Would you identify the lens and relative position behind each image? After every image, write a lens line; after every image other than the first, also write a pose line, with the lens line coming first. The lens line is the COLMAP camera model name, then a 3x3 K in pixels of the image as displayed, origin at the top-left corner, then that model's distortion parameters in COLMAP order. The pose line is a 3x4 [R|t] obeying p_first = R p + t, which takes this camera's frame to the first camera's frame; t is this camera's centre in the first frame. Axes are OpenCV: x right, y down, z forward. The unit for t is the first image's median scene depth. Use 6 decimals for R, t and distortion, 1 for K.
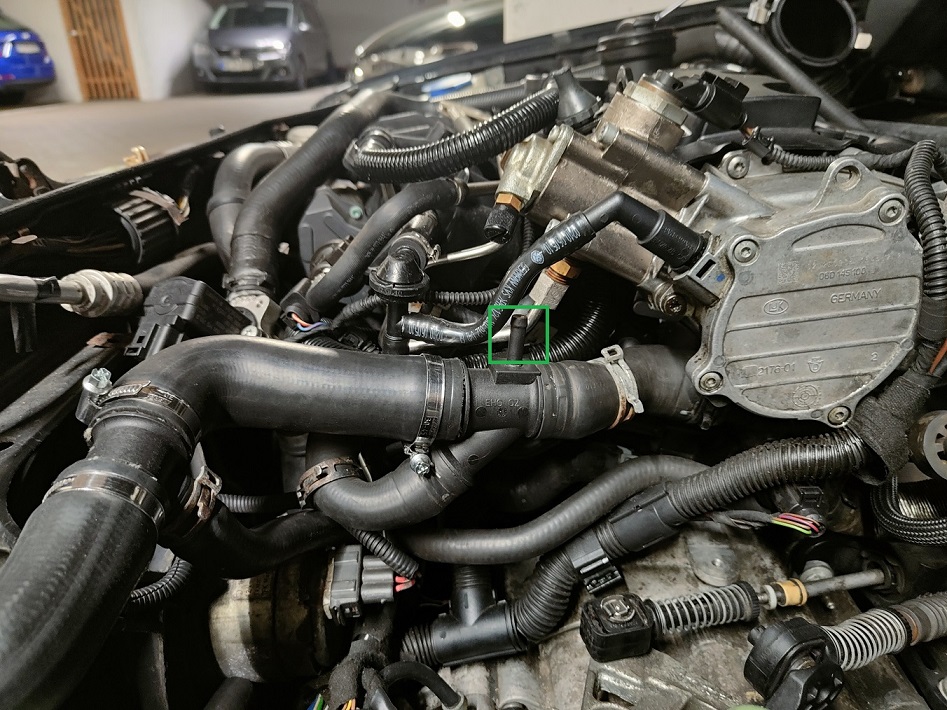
lens RADIAL K [[879.9, 0, 451.7], [0, 879.9, 363.6], [0, 0, 1]] dist [-0.023721, 0.000000]
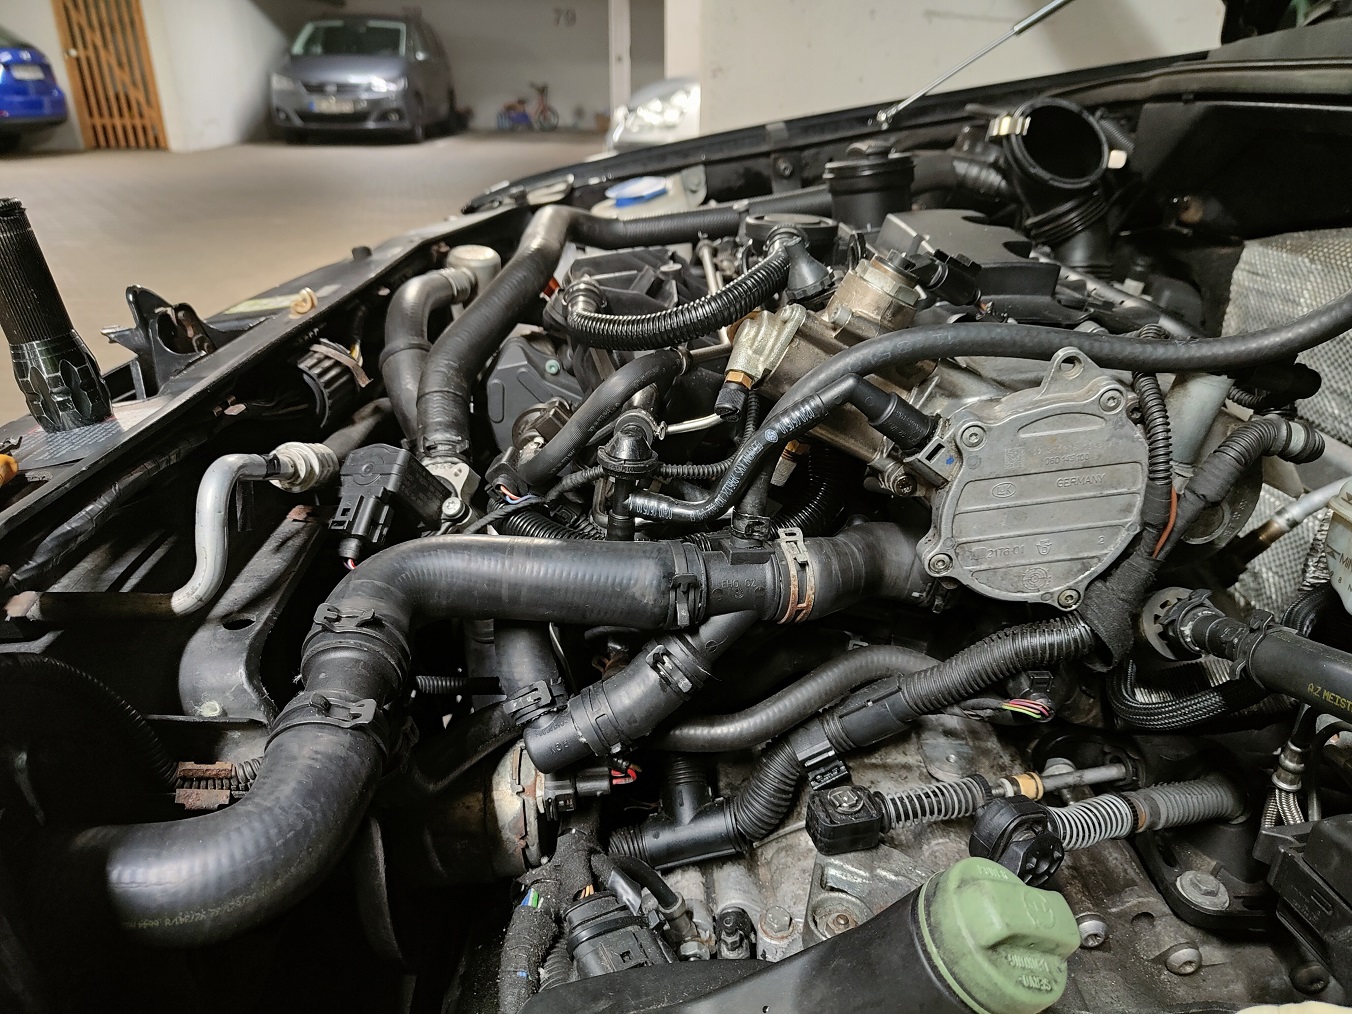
lens RADIAL K [[1256.1, 0, 675.2], [0, 1256.1, 510.9], [0, 0, 1]] dist [-0.023721, 0.000000]
pose [[0.998314, 0.009963, 0.057186, -0.072413], [-0.009115, 0.999845, -0.015064, -0.012298], [-0.057327, 0.014517, 0.998250, -0.335952]]
